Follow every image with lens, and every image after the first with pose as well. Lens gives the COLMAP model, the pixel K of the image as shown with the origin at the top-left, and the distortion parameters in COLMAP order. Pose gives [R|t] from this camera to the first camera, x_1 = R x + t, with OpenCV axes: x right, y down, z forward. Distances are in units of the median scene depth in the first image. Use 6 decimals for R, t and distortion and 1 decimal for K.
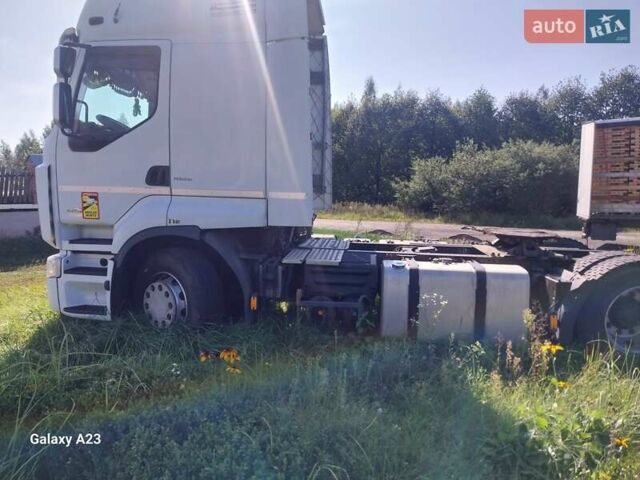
lens RADIAL K [[508.6, 0, 317.7], [0, 508.6, 239.6], [0, 0, 1]] dist [-0.011080, -0.009156]
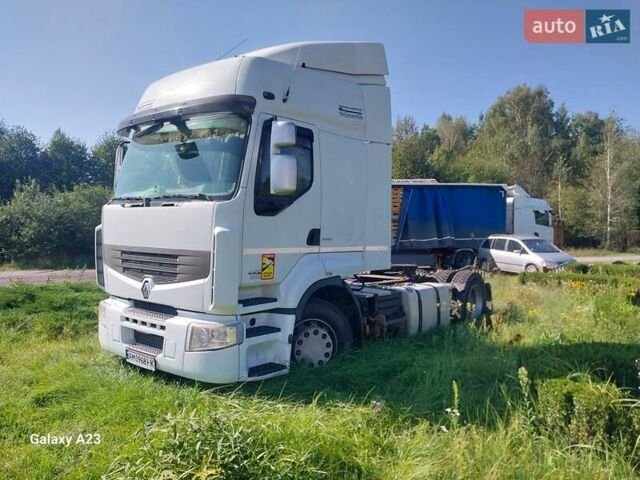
lens RADIAL K [[508.6, 0, 318.2], [0, 508.6, 240.8], [0, 0, 1]] dist [-0.011080, -0.009156]
pose [[0.536395, -0.030888, 0.843402, -1.275378], [0.091299, 0.995589, -0.021603, -0.088332], [-0.839014, 0.088590, 0.536849, 0.349615]]
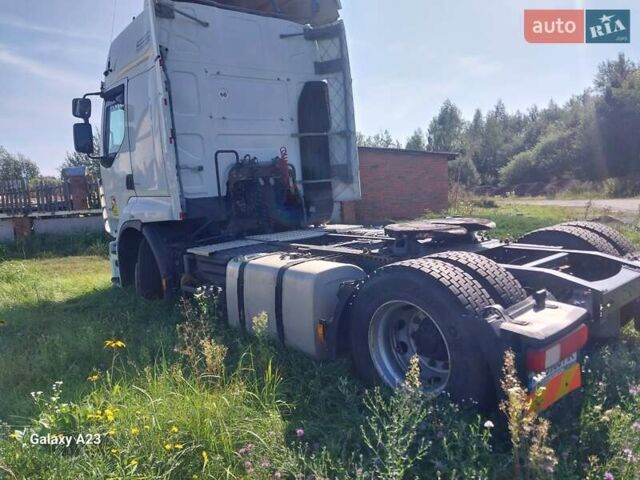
lens RADIAL K [[508.6, 0, 318.3], [0, 508.6, 242.5], [0, 0, 1]] dist [-0.011080, -0.009156]
pose [[0.713412, 0.032093, -0.700010, 0.949230], [-0.007502, 0.999243, 0.038166, -0.022100], [0.700705, -0.021977, 0.713113, 0.385862]]
